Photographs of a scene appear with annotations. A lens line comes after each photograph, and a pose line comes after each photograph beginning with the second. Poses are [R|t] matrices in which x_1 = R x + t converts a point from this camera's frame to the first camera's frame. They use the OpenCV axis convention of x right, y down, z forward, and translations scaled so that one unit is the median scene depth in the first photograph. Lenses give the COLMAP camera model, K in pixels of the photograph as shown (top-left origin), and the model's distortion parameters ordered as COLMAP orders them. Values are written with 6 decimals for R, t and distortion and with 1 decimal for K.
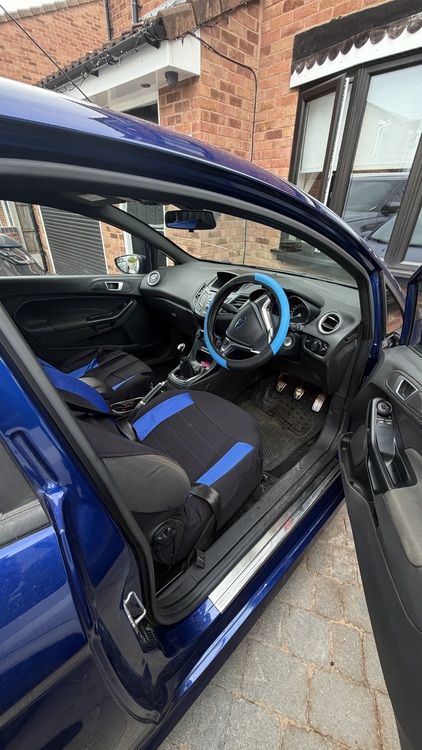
lens RADIAL K [[294.5, 0, 211.0], [0, 294.5, 375.0], [0, 0, 1]] dist [-0.000969, 0.000030]
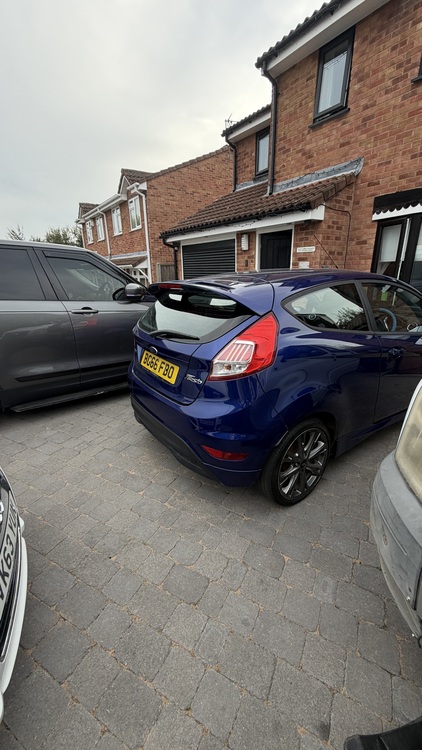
lens RADIAL K [[294.5, 0, 211.0], [0, 294.5, 375.0], [0, 0, 1]] dist [-0.000969, 0.000030]
pose [[0.985367, 0.023248, -0.168851, -0.374113], [-0.055669, 0.980222, -0.189912, 0.345312], [0.161096, 0.196533, 0.967173, -0.709639]]
